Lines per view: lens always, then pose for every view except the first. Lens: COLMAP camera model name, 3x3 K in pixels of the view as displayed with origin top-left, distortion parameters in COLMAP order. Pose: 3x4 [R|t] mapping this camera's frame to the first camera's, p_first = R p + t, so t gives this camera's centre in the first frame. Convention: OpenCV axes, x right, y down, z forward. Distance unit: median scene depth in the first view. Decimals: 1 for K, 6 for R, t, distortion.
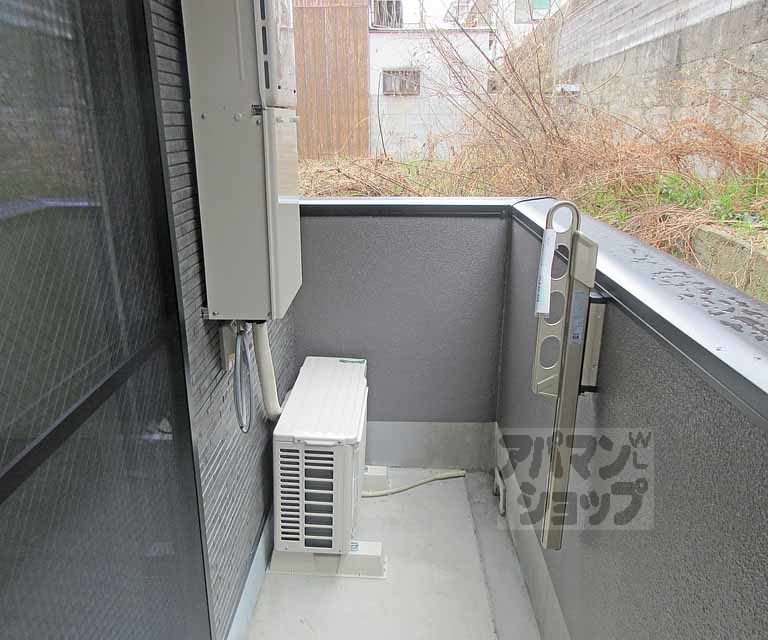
lens RADIAL K [[608.3, 0, 395.0], [0, 608.3, 305.3], [0, 0, 1]] dist [0.009012, -0.001898]
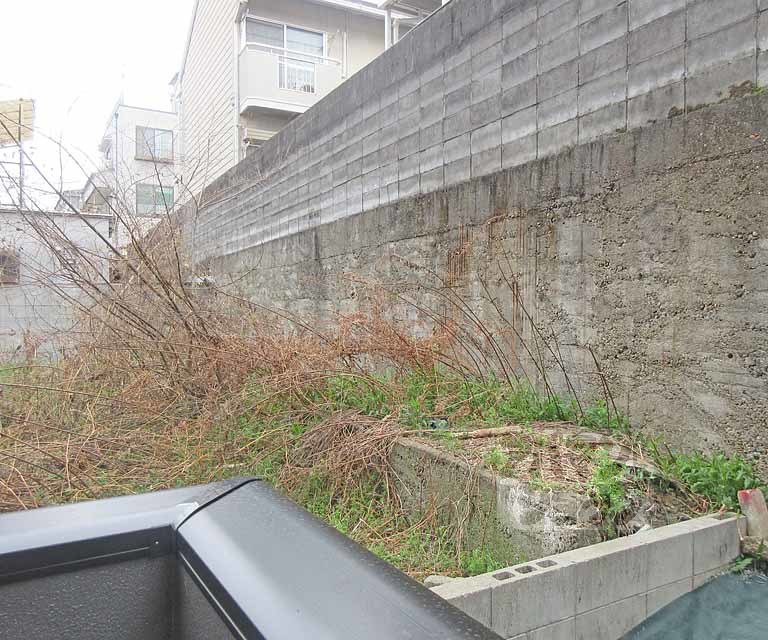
lens RADIAL K [[608.3, 0, 395.0], [0, 608.3, 305.3], [0, 0, 1]] dist [0.009012, -0.001898]
pose [[0.836964, -0.003310, 0.547248, 0.027409], [0.165343, 0.954779, -0.247101, -0.059024], [-0.521683, 0.297298, 0.799663, 0.168671]]
